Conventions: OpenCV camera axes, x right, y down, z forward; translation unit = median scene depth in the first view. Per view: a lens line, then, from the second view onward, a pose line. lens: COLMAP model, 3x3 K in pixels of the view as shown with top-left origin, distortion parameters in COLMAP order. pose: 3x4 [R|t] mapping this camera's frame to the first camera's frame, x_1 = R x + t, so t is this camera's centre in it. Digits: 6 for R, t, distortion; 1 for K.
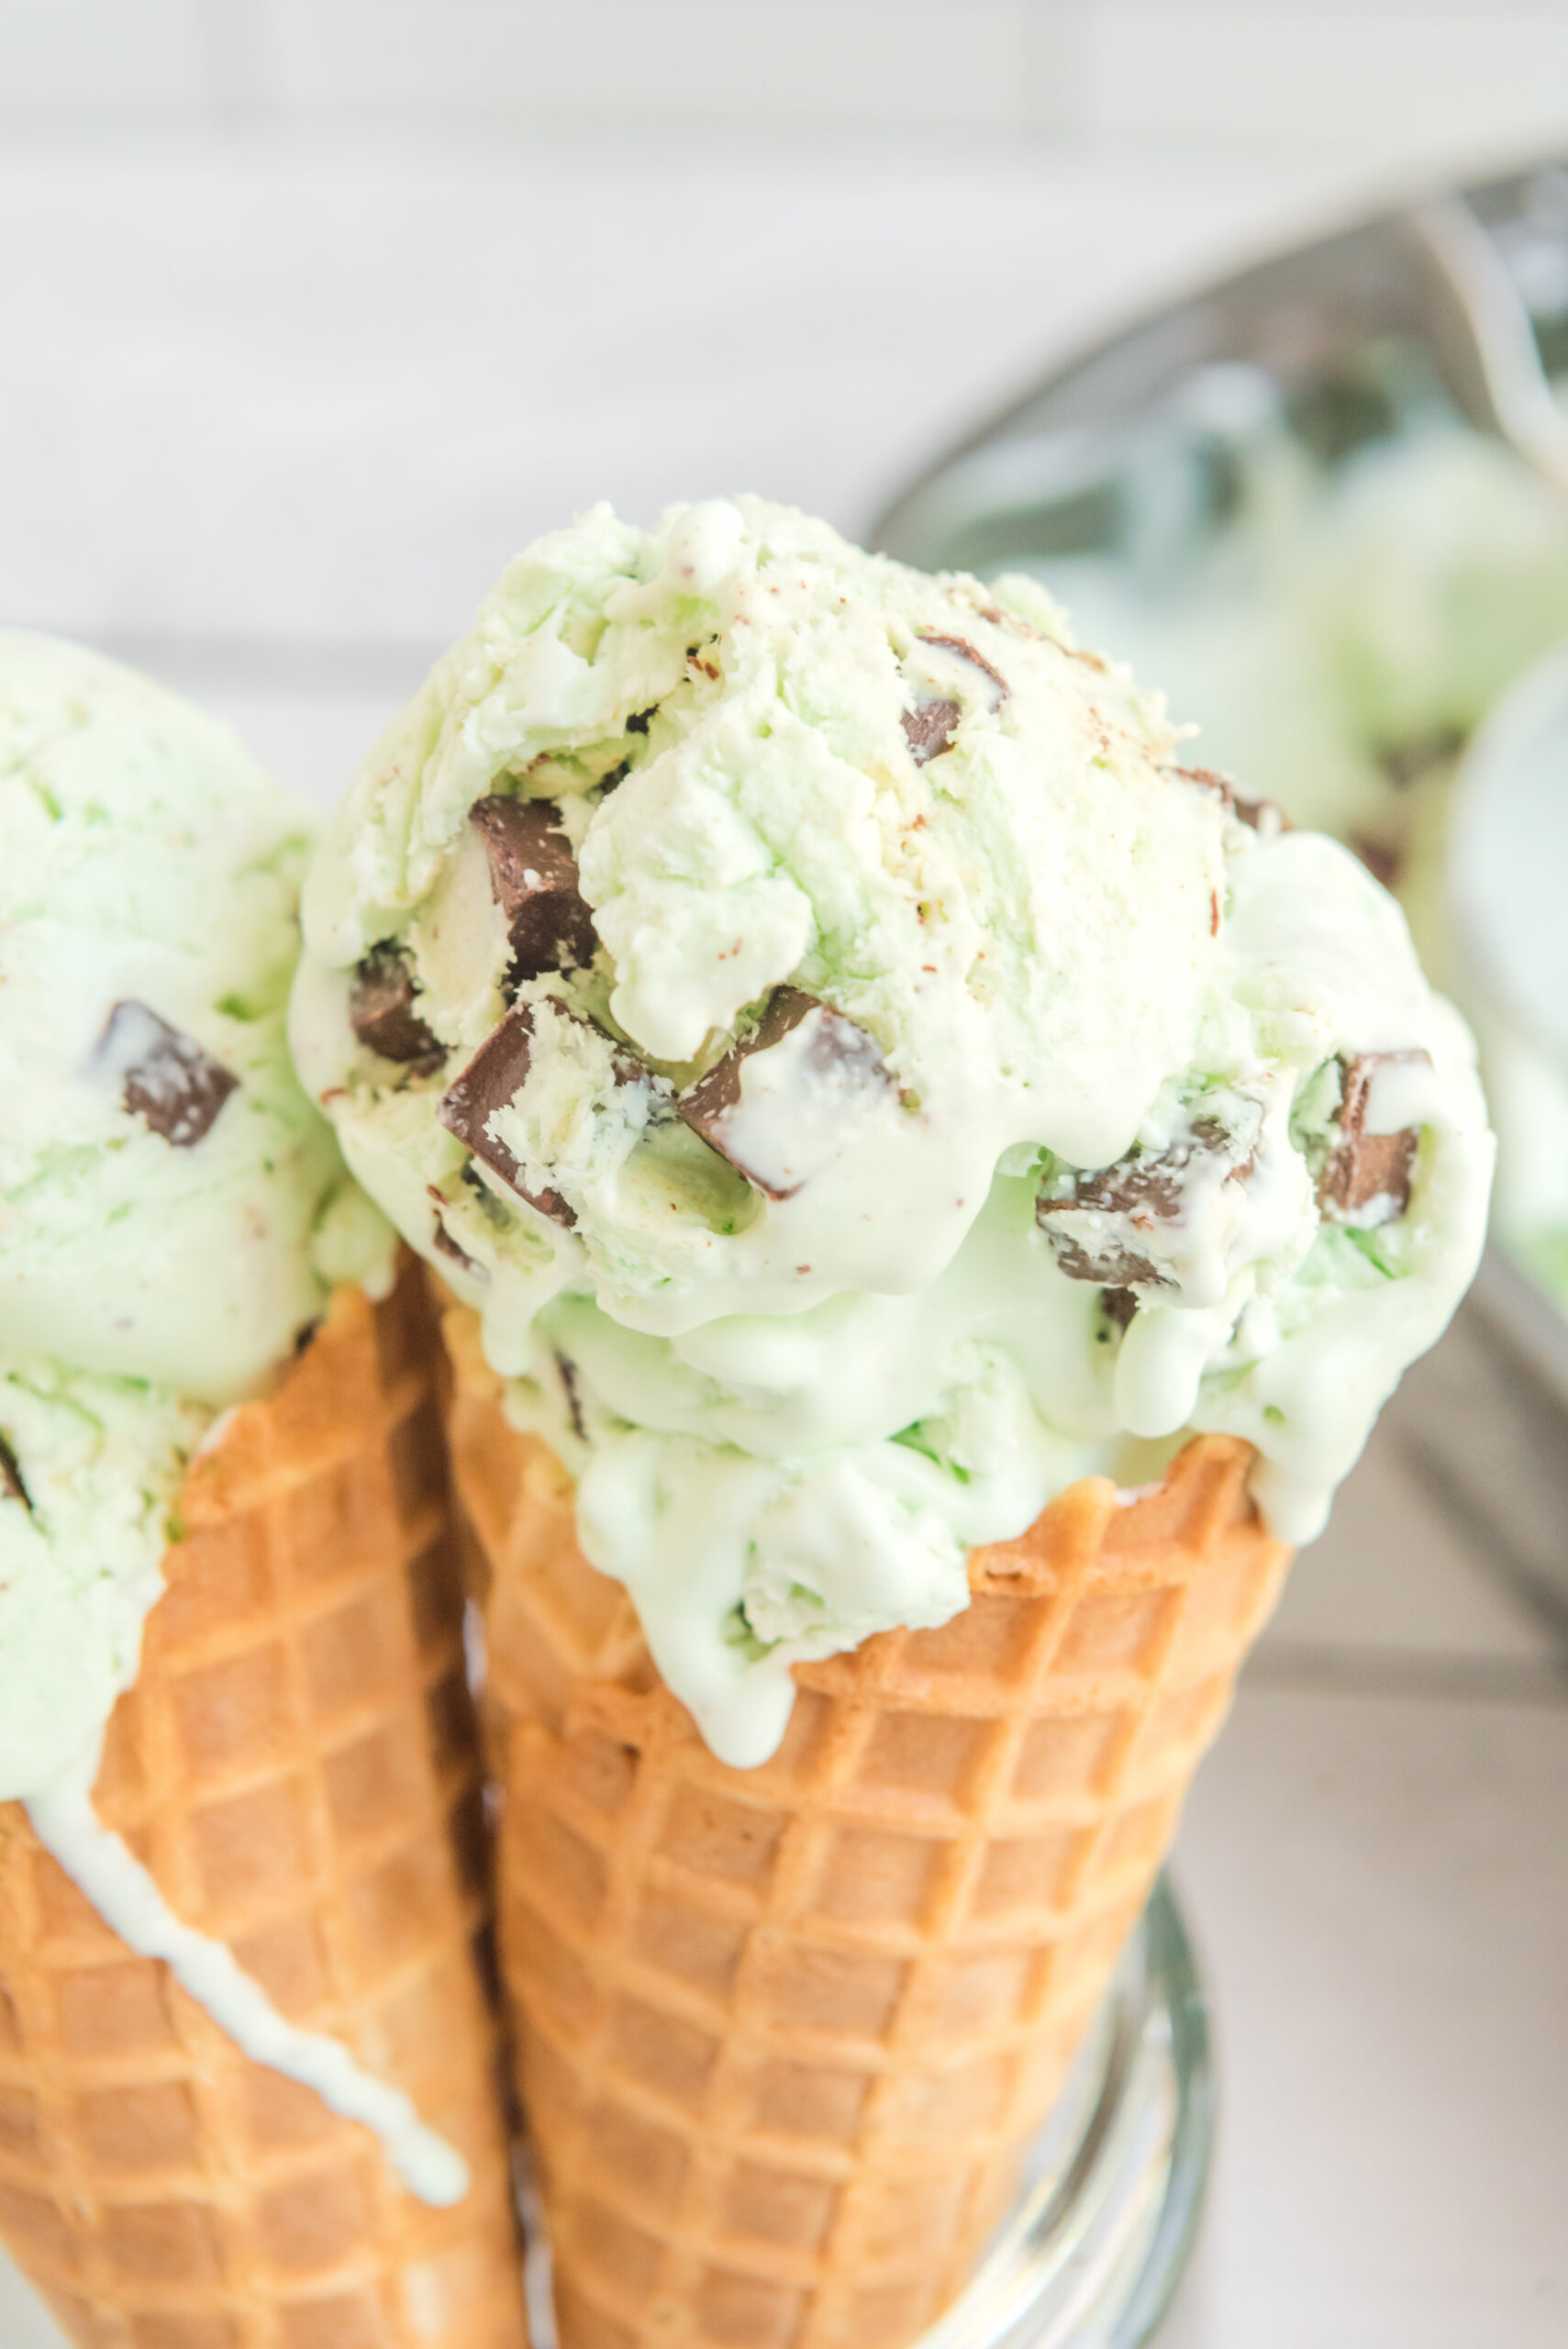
lens RADIAL K [[5007.9, 0, 784.0], [0, 5007.9, 1174.5], [0, 0, 1]] dist [0.086223, -0.121519]
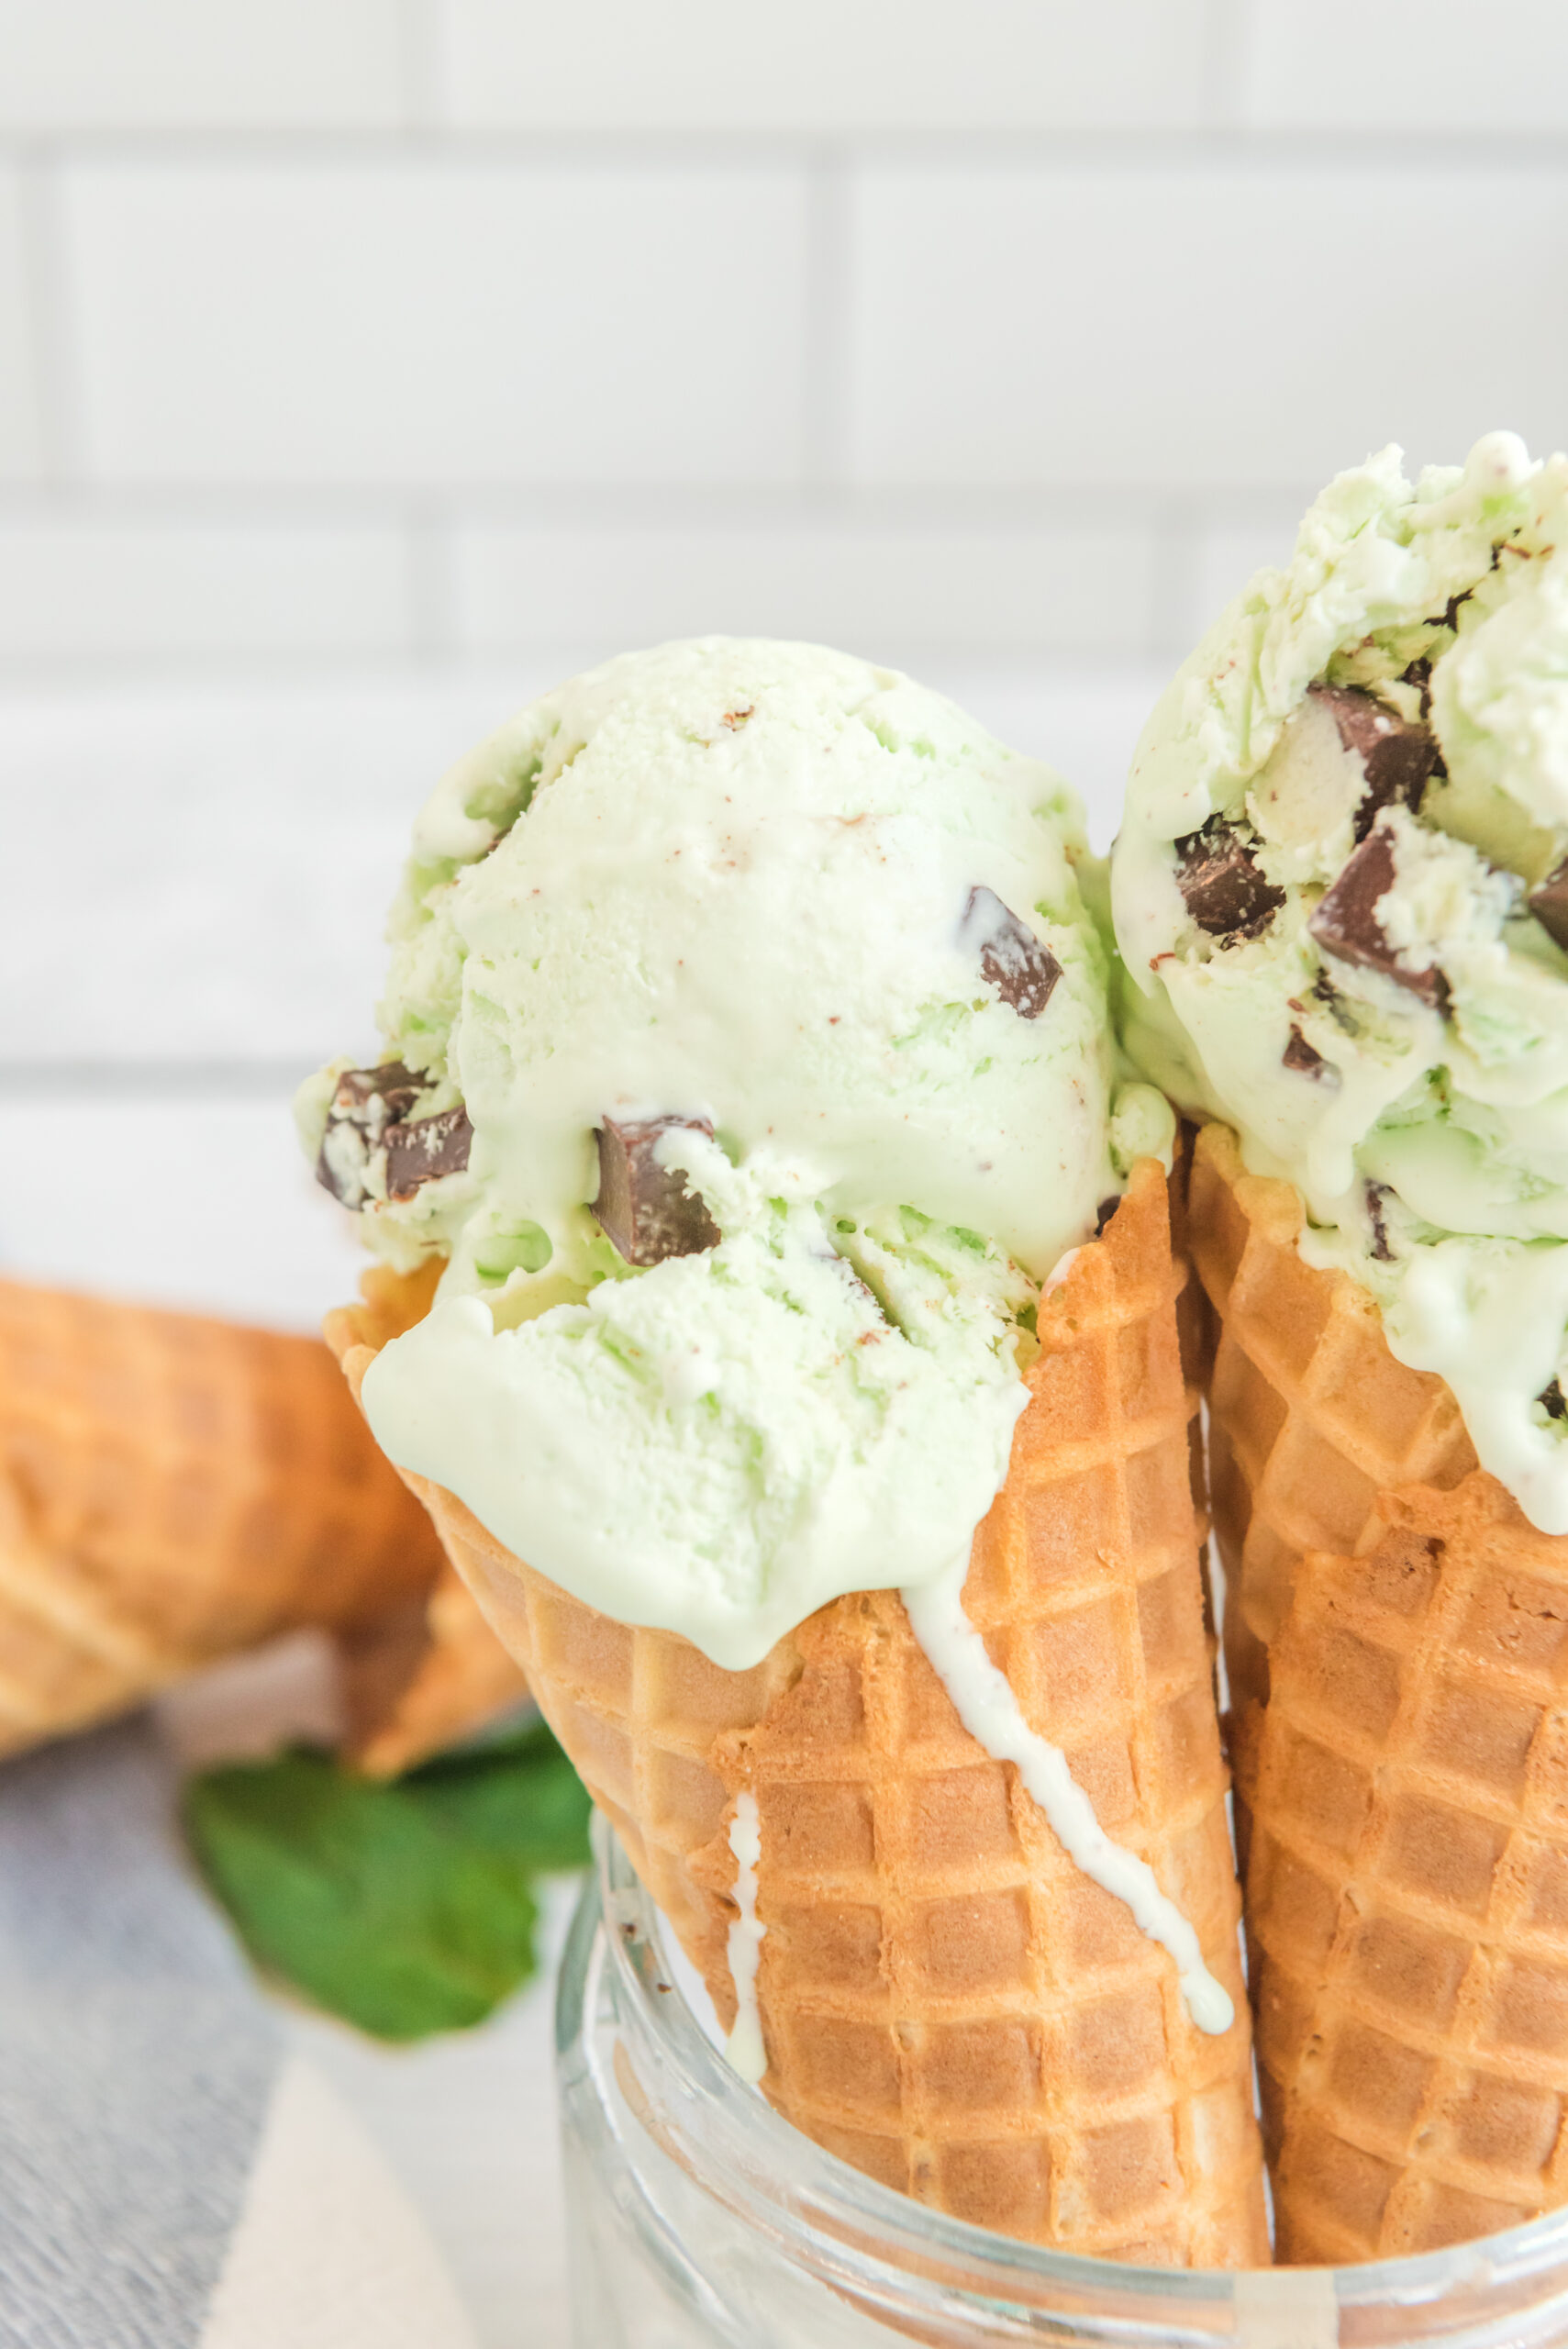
lens RADIAL K [[5007.9, 0, 784.0], [0, 5007.9, 1174.5], [0, 0, 1]] dist [0.086223, -0.121519]
pose [[0.994599, -0.017770, 0.102262, -0.291575], [0.038707, 0.977664, -0.206580, 0.262480], [-0.096307, 0.209423, 0.973071, -0.094701]]
